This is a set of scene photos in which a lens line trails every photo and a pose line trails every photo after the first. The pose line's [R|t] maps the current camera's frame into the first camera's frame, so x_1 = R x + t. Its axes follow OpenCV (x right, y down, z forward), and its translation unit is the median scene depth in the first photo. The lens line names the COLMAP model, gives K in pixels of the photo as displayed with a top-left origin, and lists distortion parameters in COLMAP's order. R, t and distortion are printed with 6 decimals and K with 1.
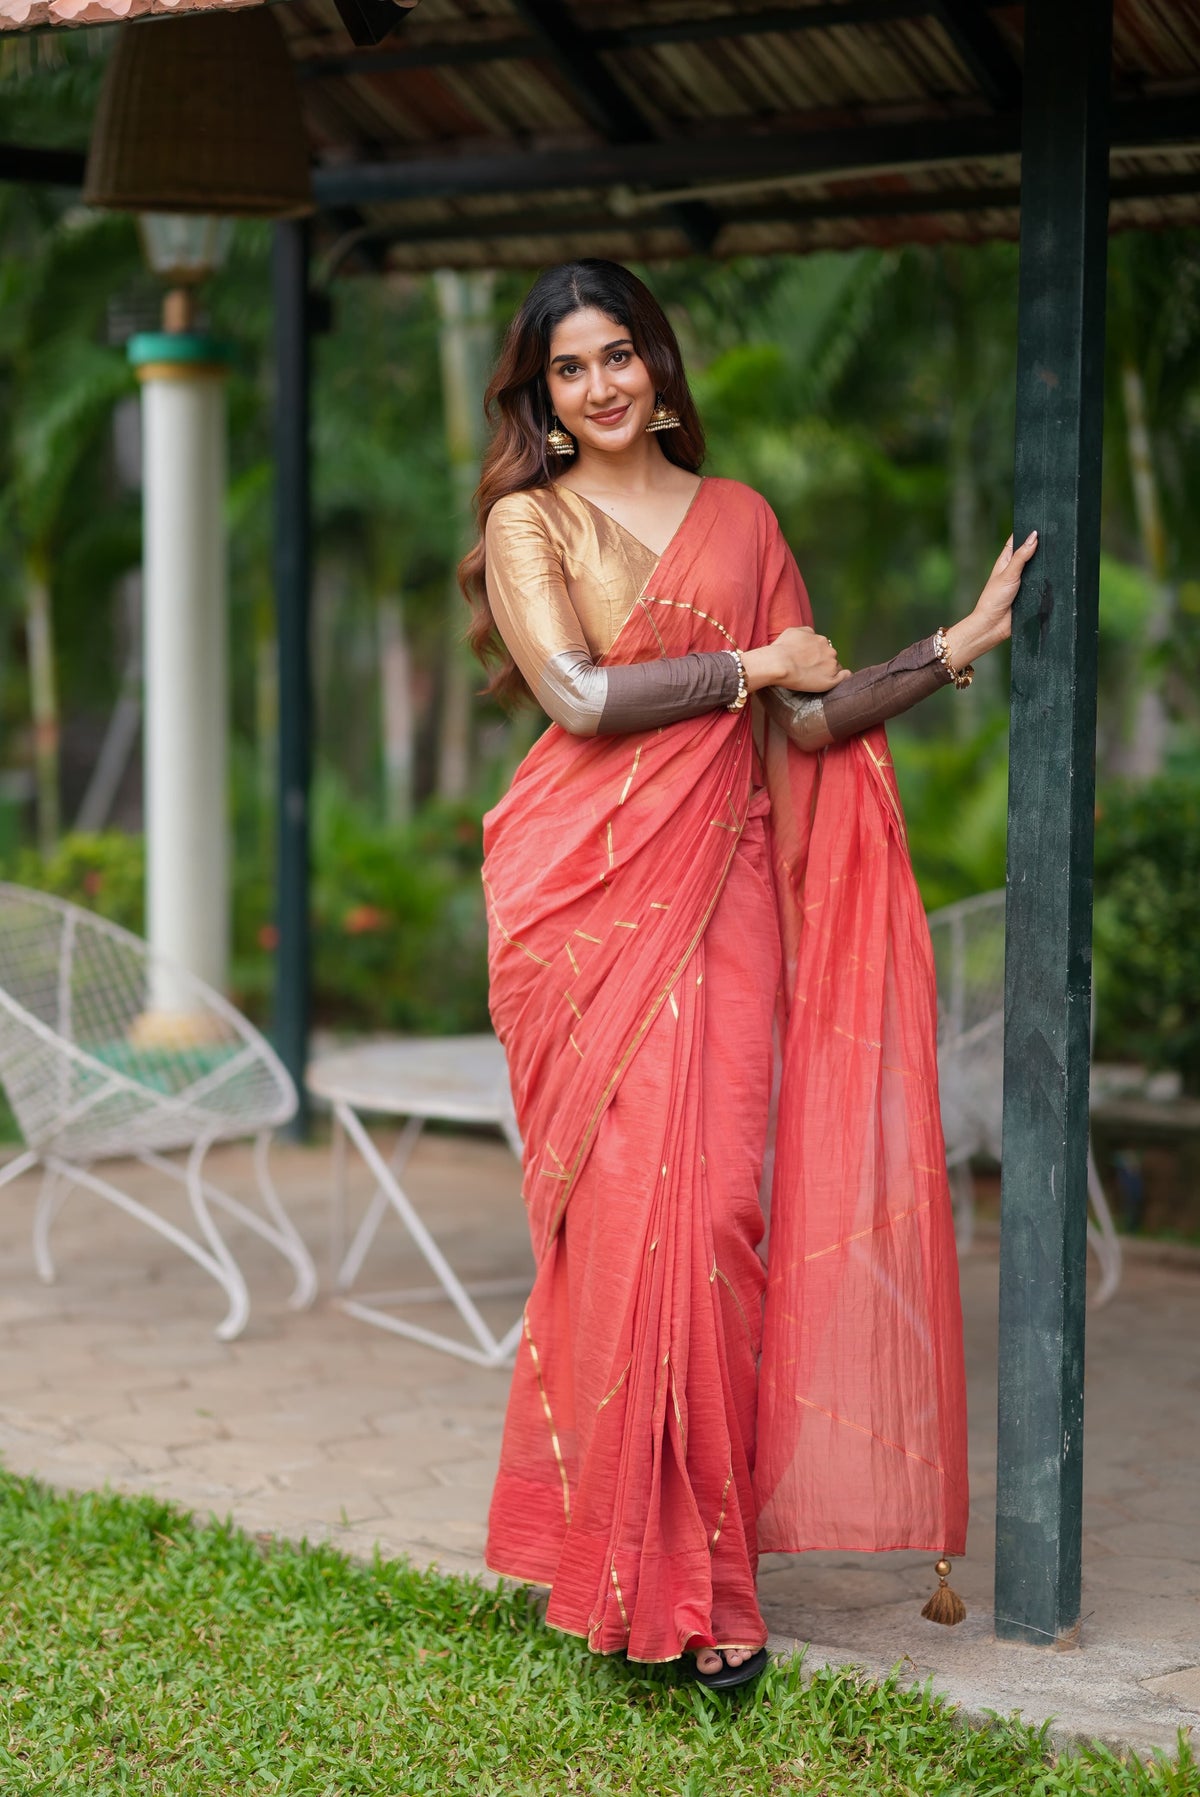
lens RADIAL K [[4323.0, 0, 600.0], [0, 4323.0, 898.5], [0, 0, 1]] dist [0.170347, -0.324487]
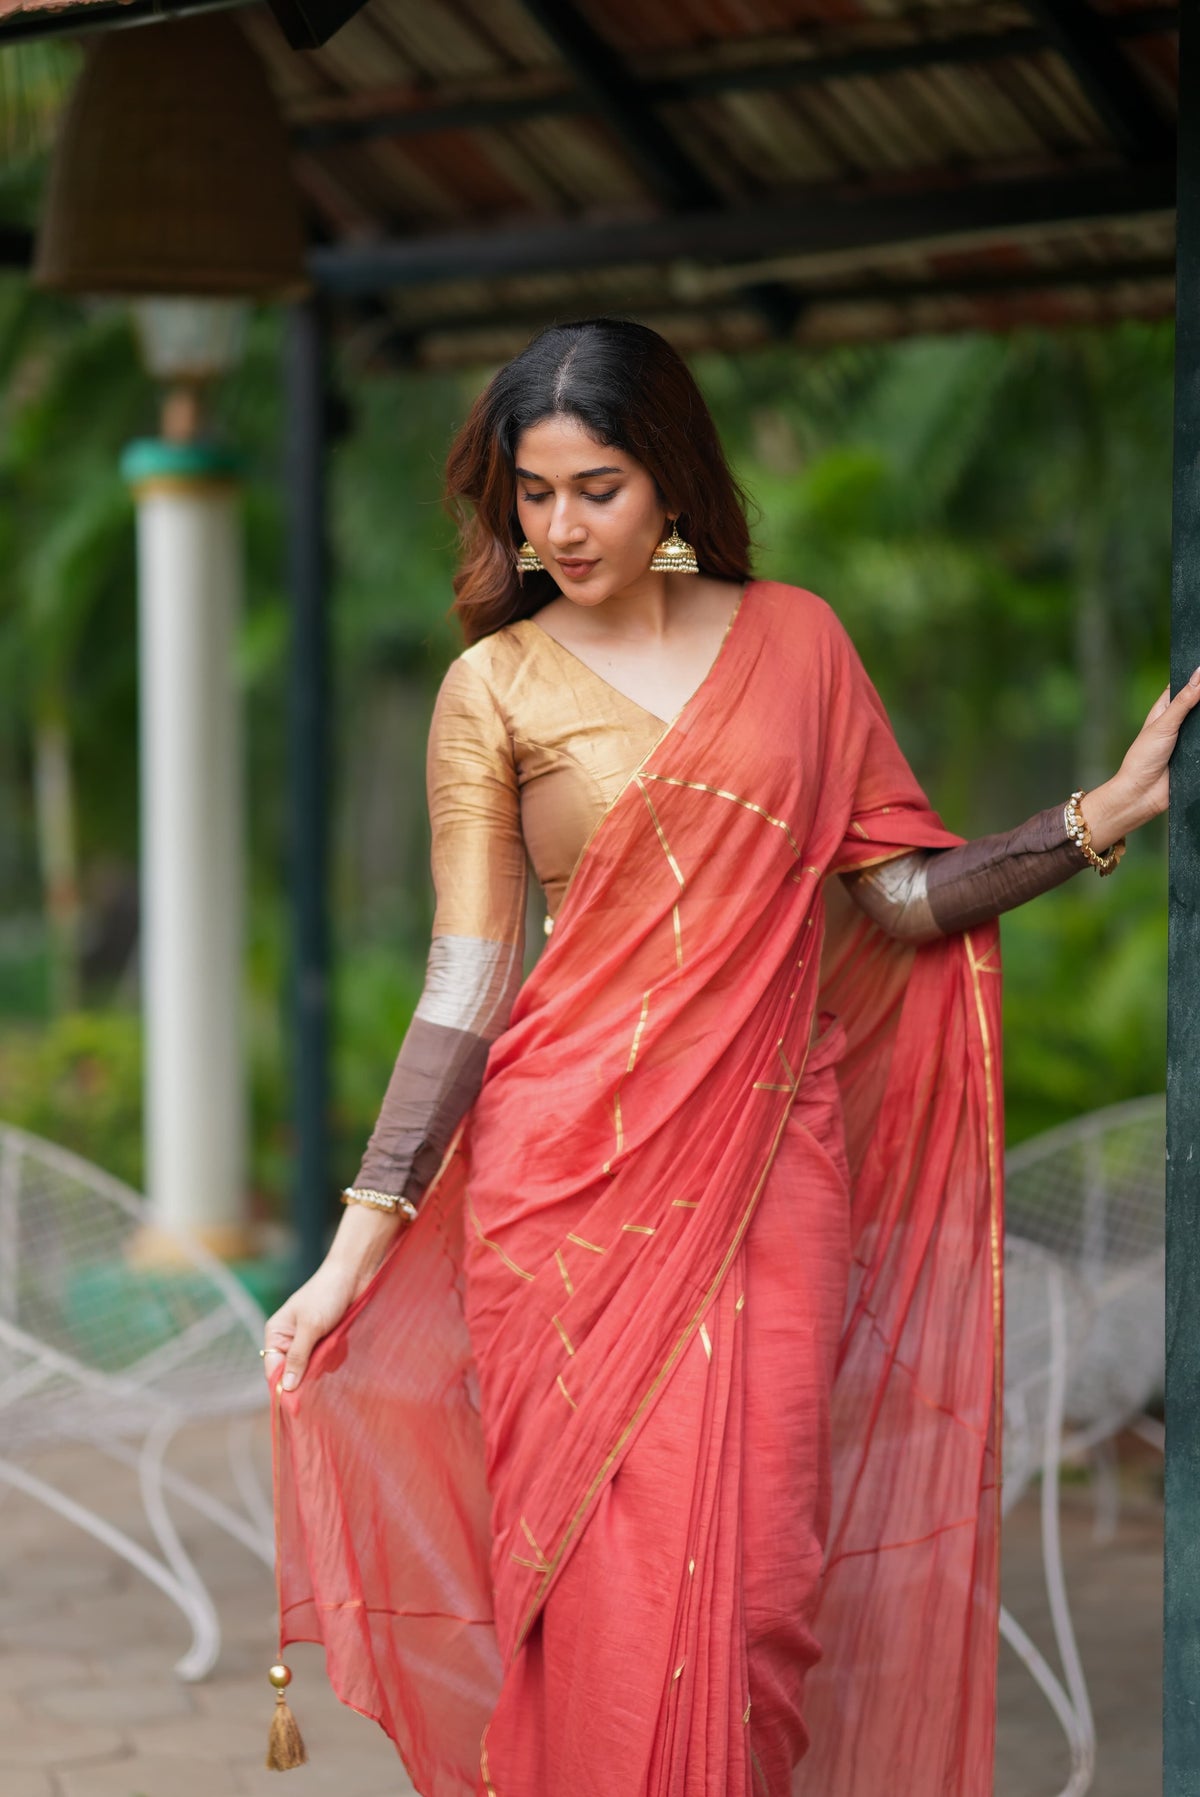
lens RADIAL K [[4323.0, 0, 600.0], [0, 4323.0, 898.5], [0, 0, 1]] dist [0.170347, -0.324487]
pose [[0.999570, -0.006522, -0.028579, 0.018325], [0.005744, 0.999613, -0.027229, -0.027065], [0.028745, 0.027053, 0.999221, 0.247704]]
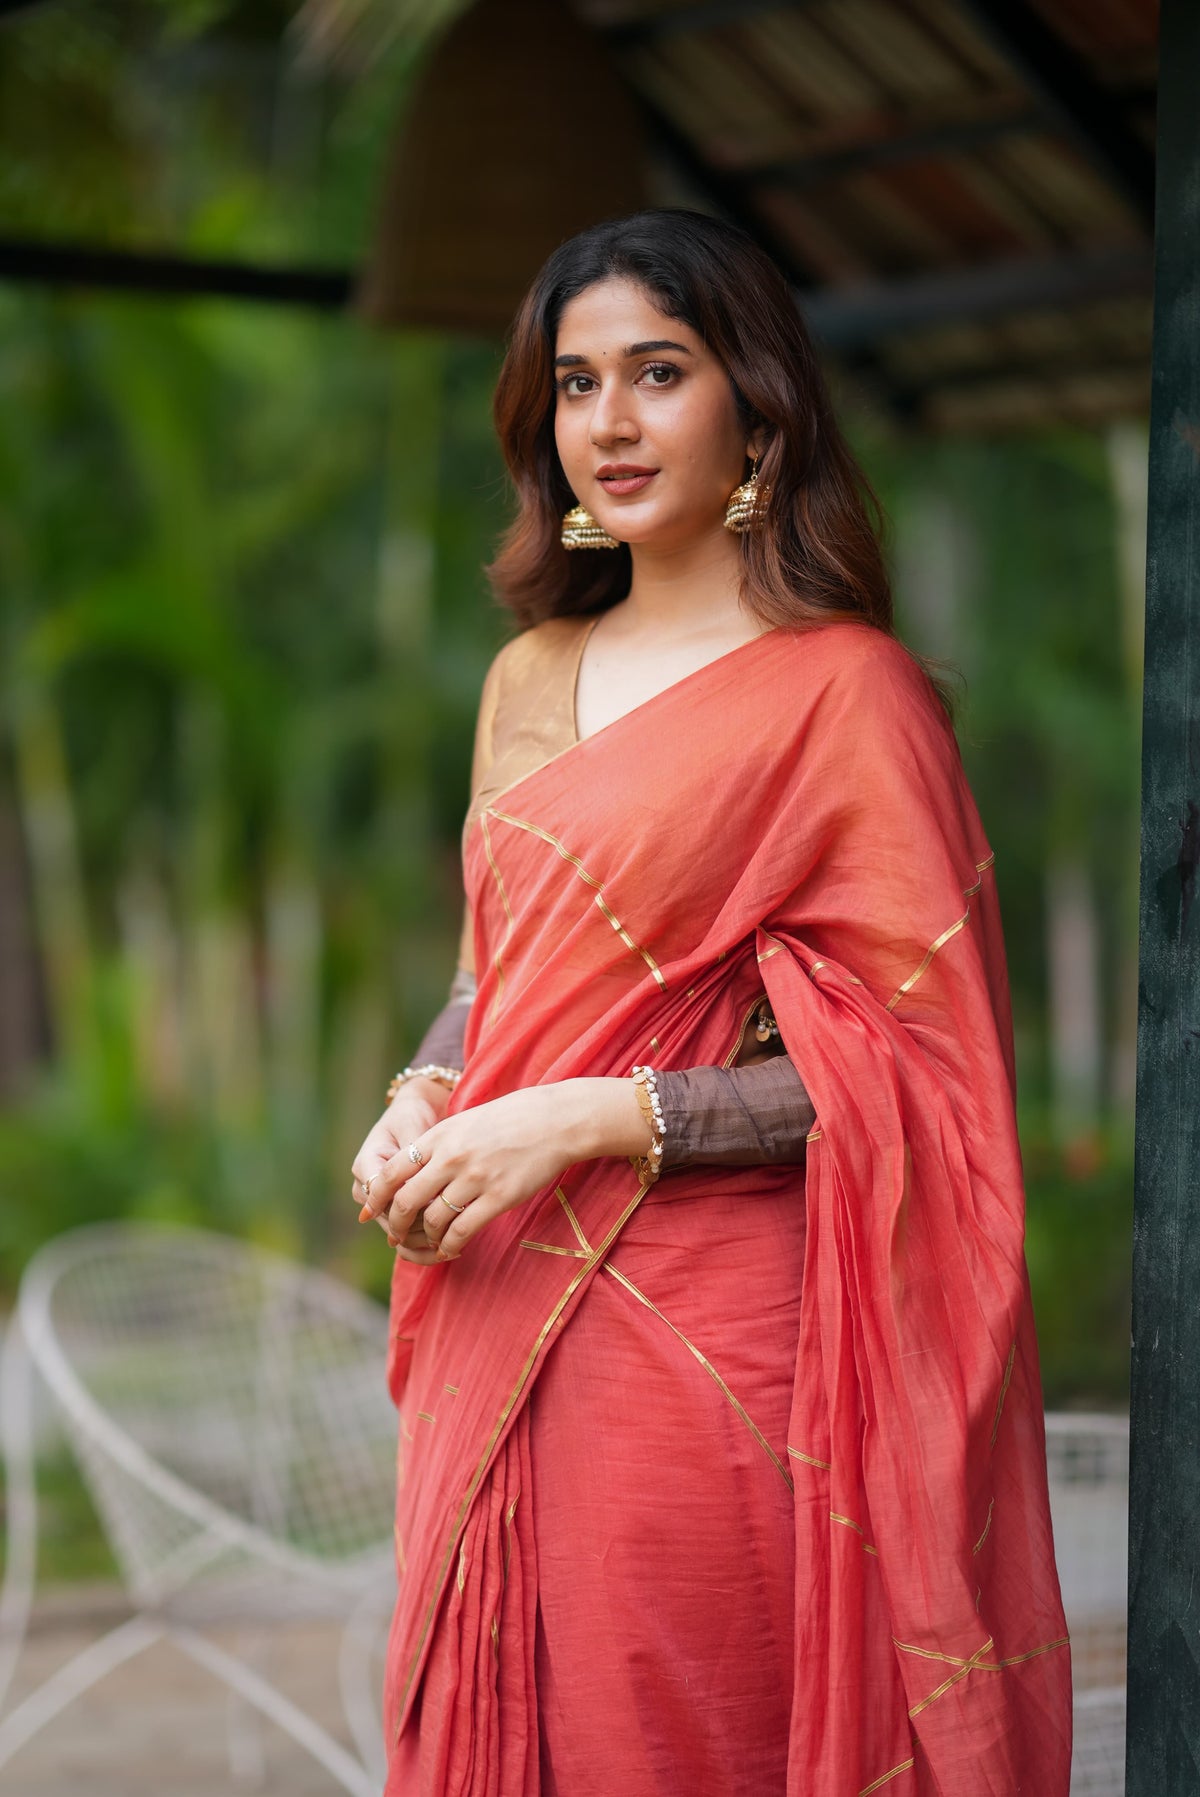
lens RADIAL K [[4323.0, 0, 600.0], [0, 4323.0, 898.5], [0, 0, 1]] dist [0.170347, -0.324487]
pose [[0.967062, 0.009839, -0.254350, 0.159630], [-0.025432, 0.997987, -0.058090, -0.025616], [0.253267, 0.062645, 0.965366, 0.420905]]
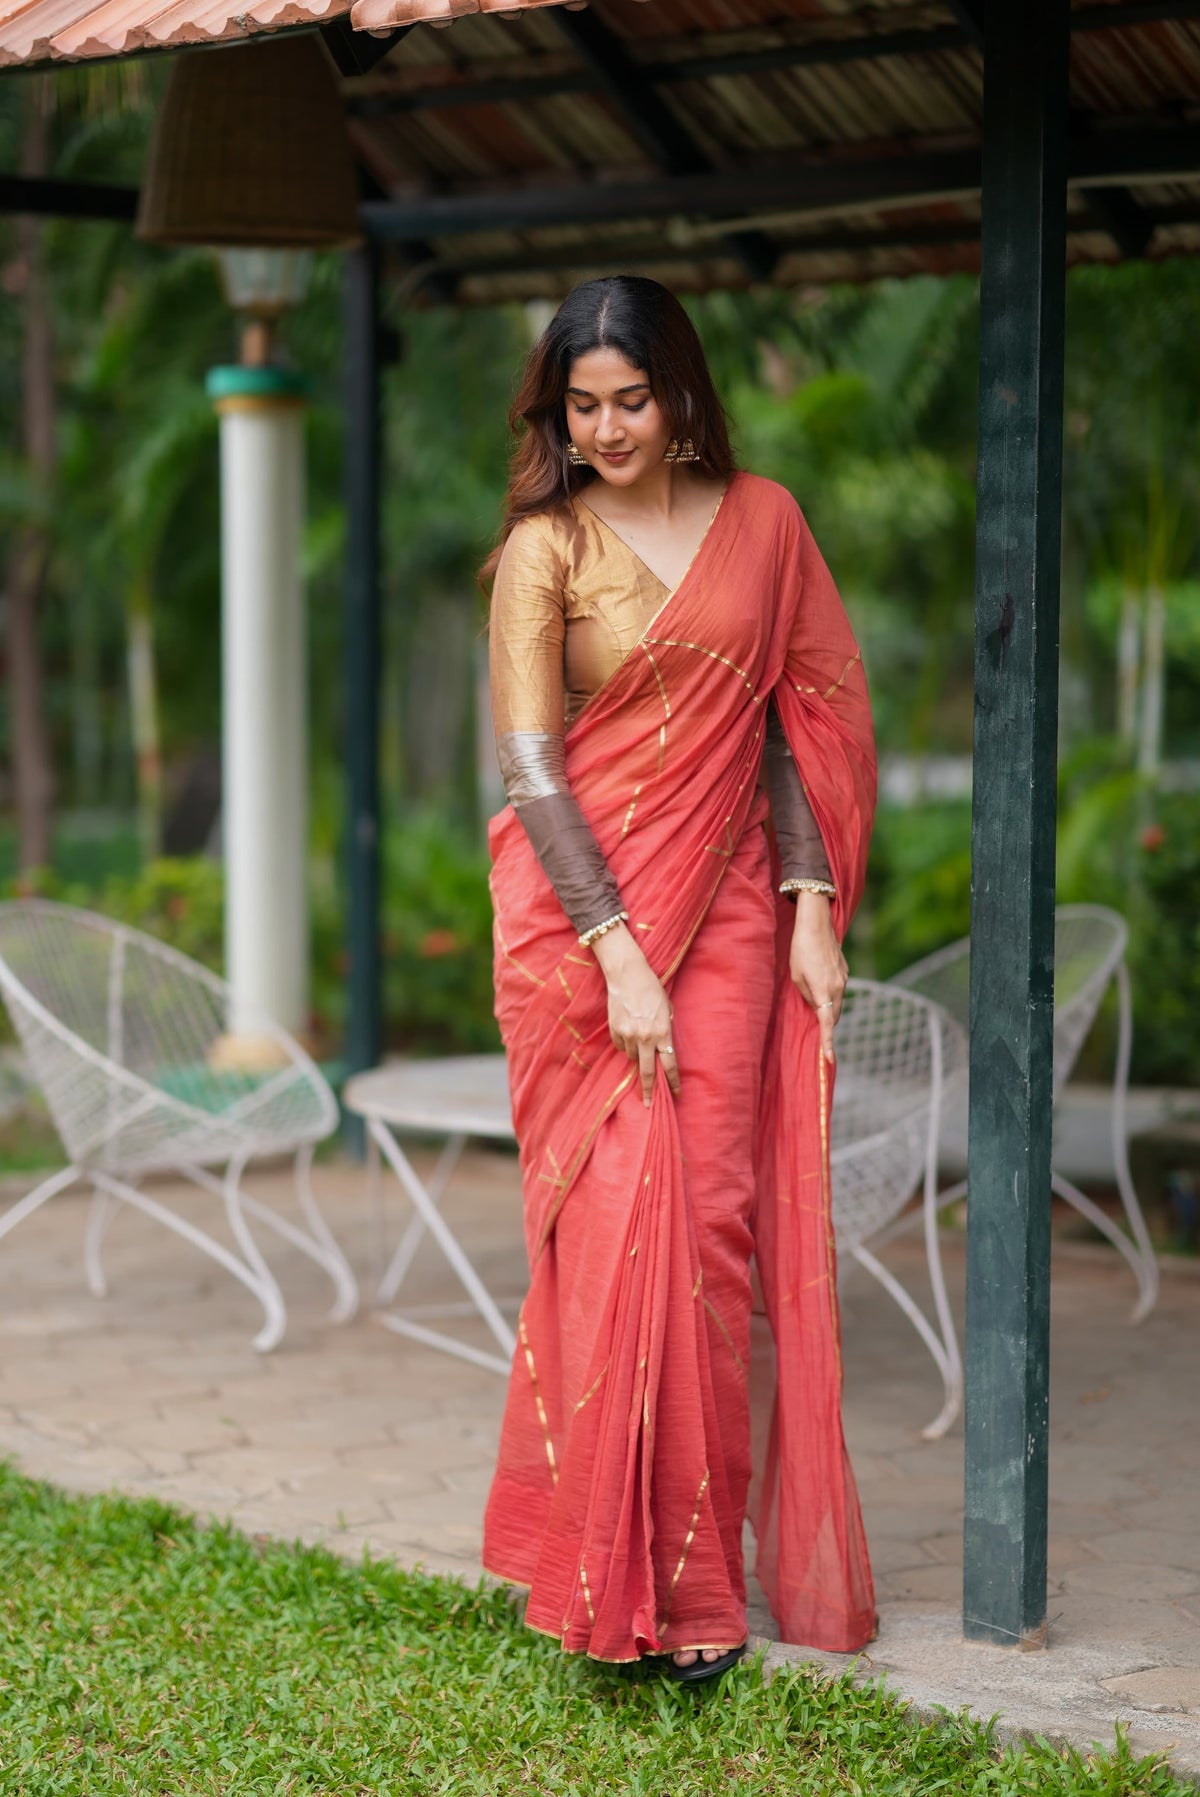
lens RADIAL K [[4323.0, 0, 600.0], [0, 4323.0, 898.5], [0, 0, 1]] dist [0.170347, -0.324487]
pose [[0.999039, -0.001282, -0.043805, 0.048674], [0.000876, 0.999956, -0.009290, 0.006665], [0.043815, 0.009242, 0.998997, -0.016725]]
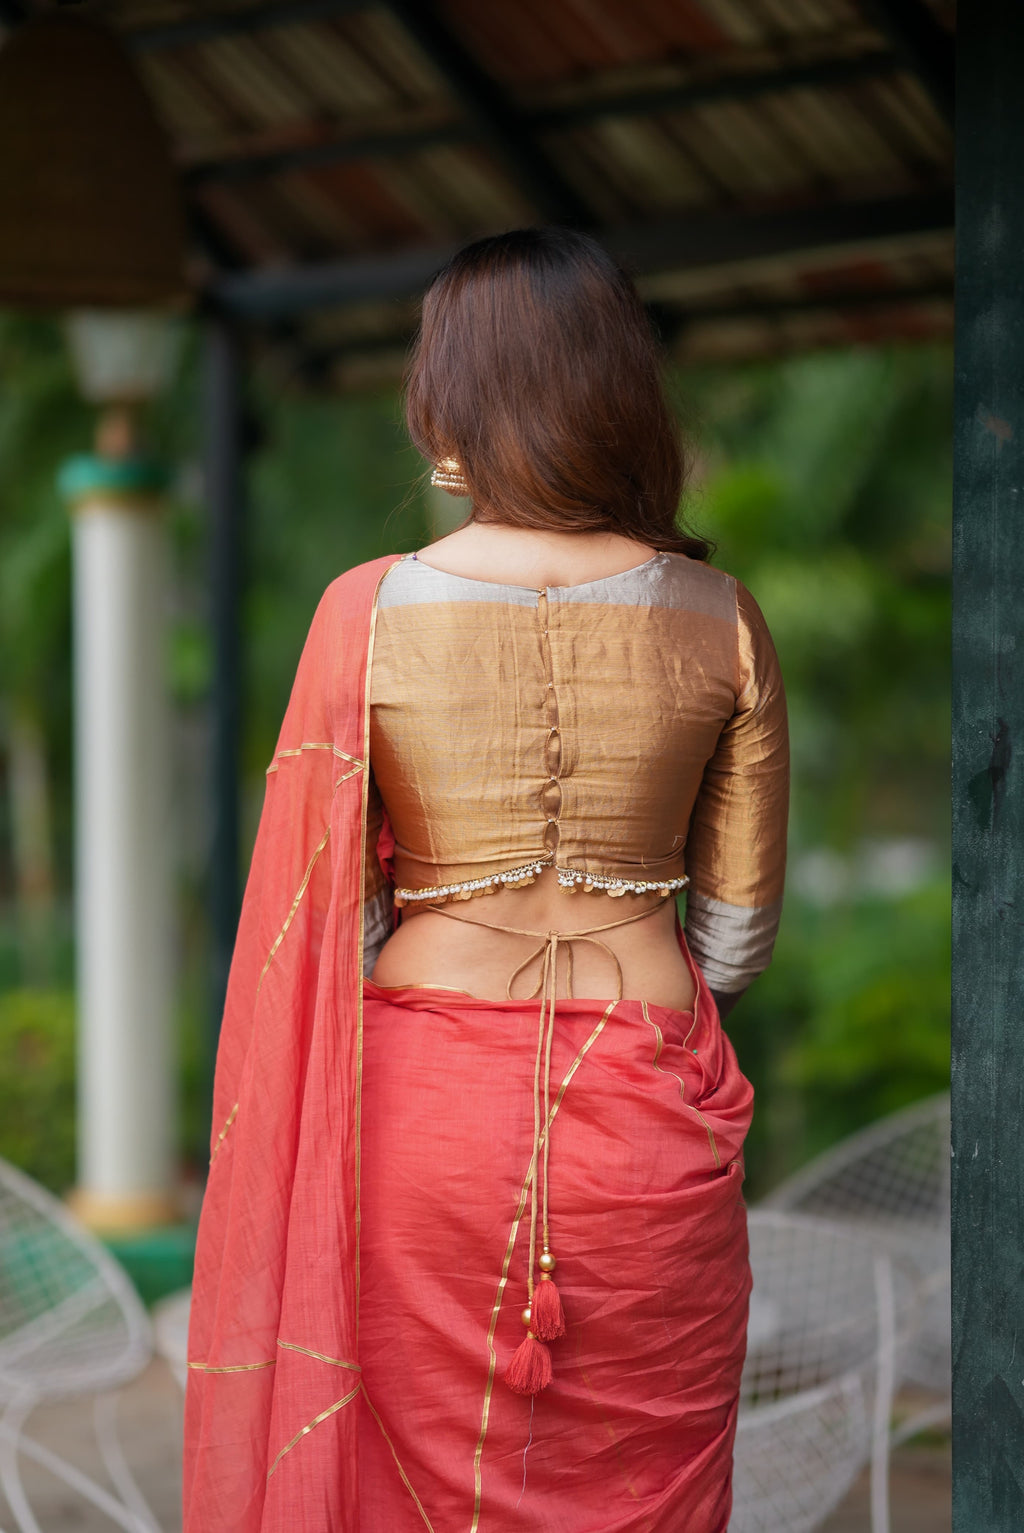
lens RADIAL K [[3687.9, 0, 512.0], [0, 3687.9, 766.5], [0, 0, 1]] dist [0.170347, -0.324487]
pose [[0.998470, -0.008878, -0.054586, 0.053923], [0.005593, 0.998180, -0.060042, -0.029135], [0.055020, 0.059645, 0.996702, 0.384749]]
